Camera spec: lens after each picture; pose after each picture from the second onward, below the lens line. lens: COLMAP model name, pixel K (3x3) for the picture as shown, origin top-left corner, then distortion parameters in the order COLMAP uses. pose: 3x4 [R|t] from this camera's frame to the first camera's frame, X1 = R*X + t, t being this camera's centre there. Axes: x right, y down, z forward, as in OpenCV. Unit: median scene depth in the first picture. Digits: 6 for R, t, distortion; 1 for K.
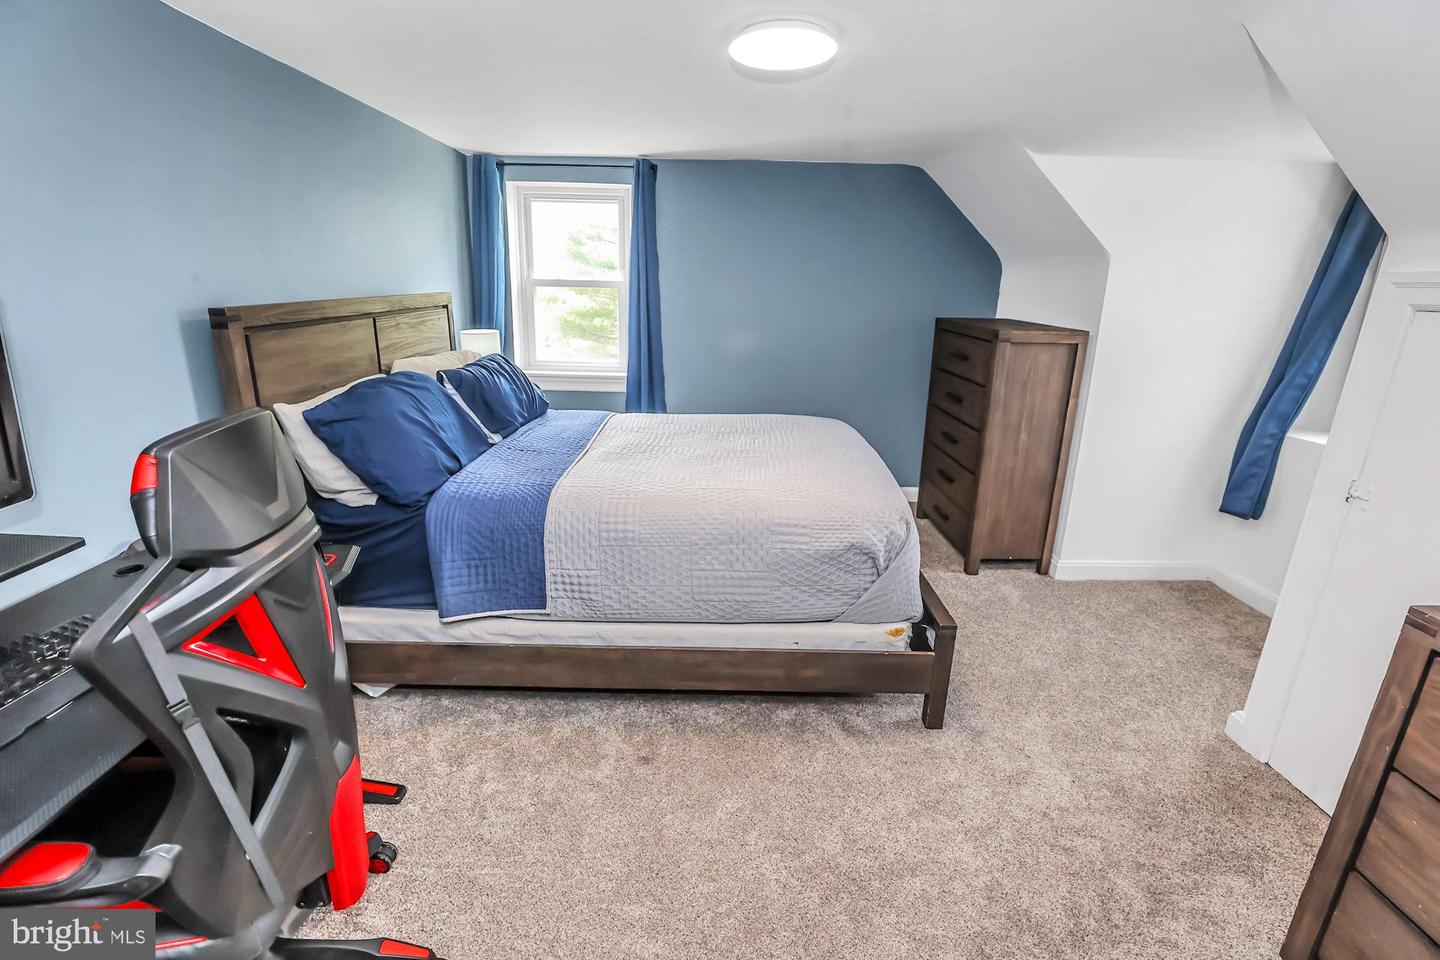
lens RADIAL K [[647.1, 0, 709.8], [0, 647.1, 459.4], [0, 0, 1]] dist [-0.026140, 0.001891]
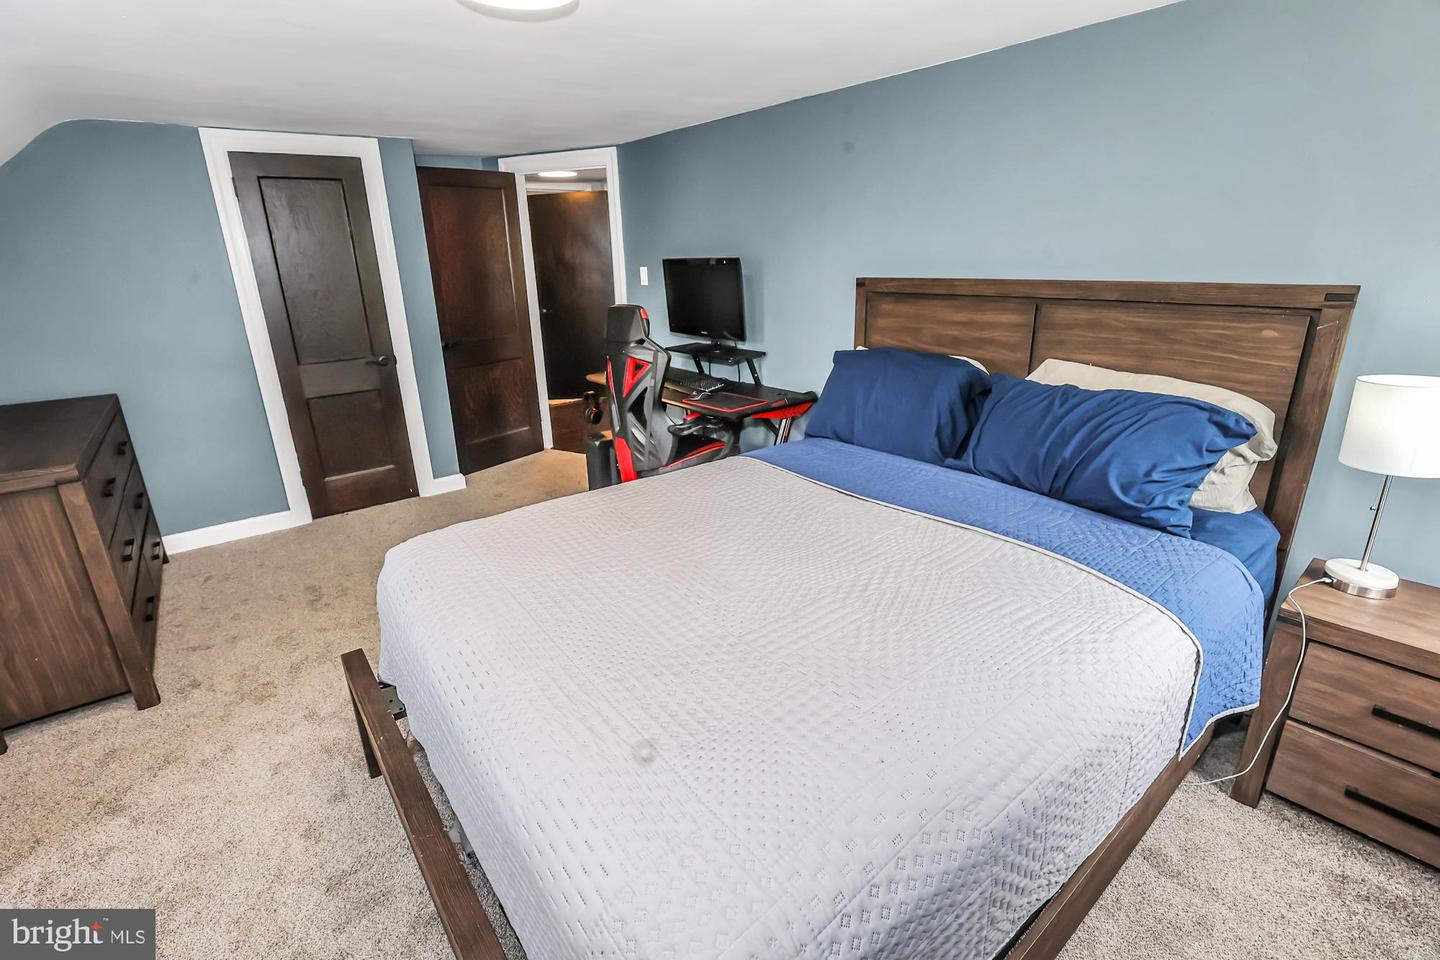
lens RADIAL K [[659.3, 0, 720.0], [0, 659.3, 480.0], [0, 0, 1]] dist [-0.028293, 0.000427]
pose [[-0.791368, 0.187855, -0.581762, 0.427190], [-0.165107, 0.850580, 0.499253, -0.461444], [0.588622, 0.491146, -0.642105, 1.707858]]
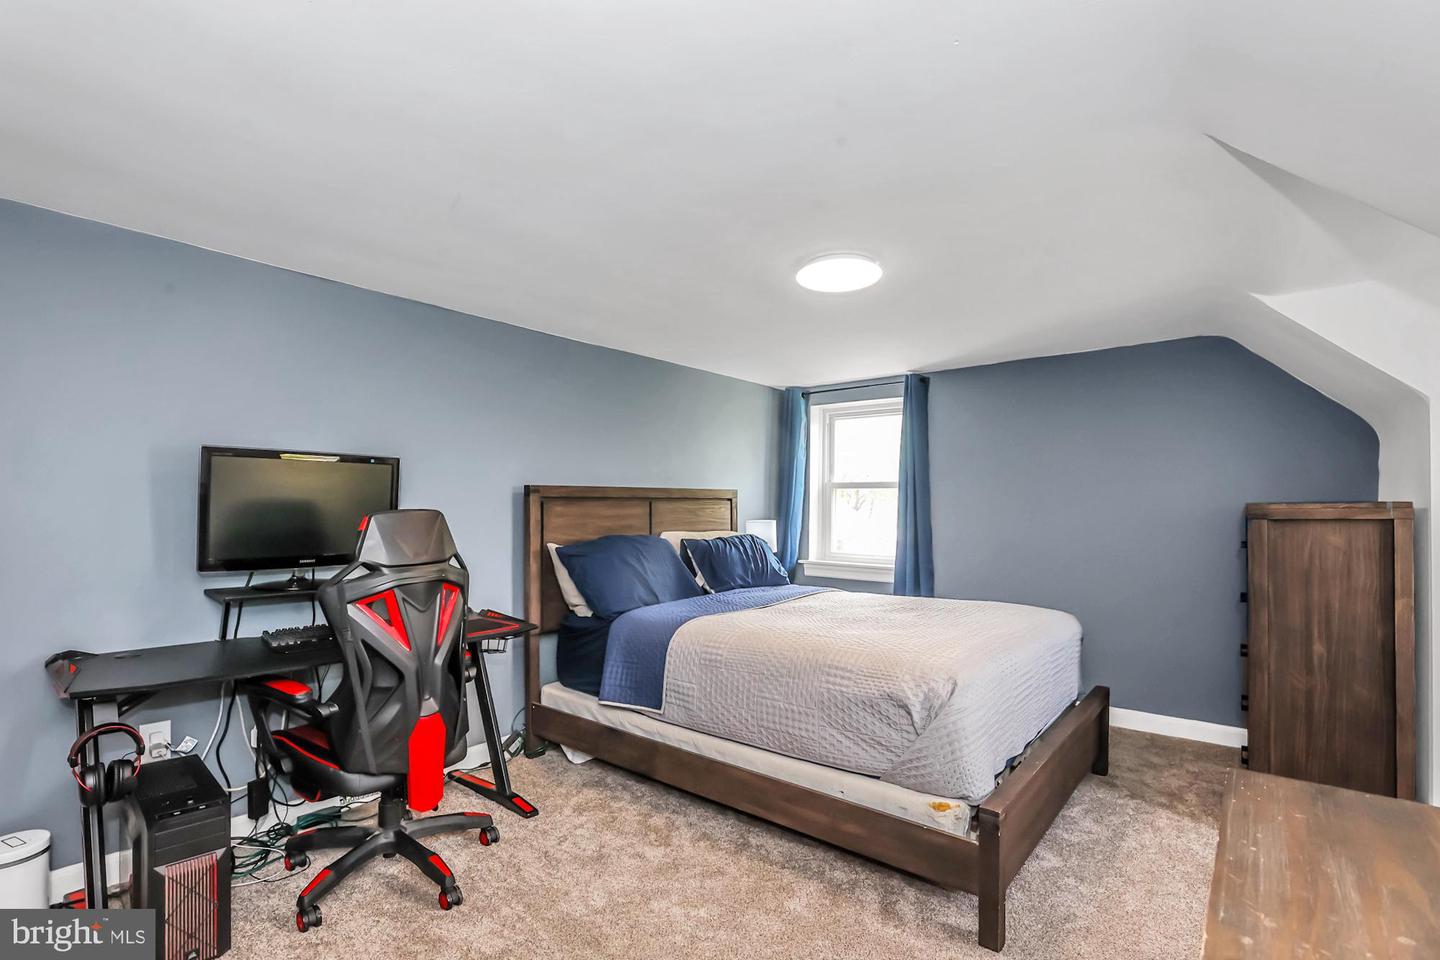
lens RADIAL K [[663.8, 0, 721.3], [0, 663.8, 499.3], [0, 0, 1]] dist [-0.024266, 0.000502]
pose [[0.770323, -0.029807, -0.636956, 0.654932], [-0.154967, 0.960208, -0.232348, 0.114985], [0.618536, 0.277690, 0.735052, 0.006529]]
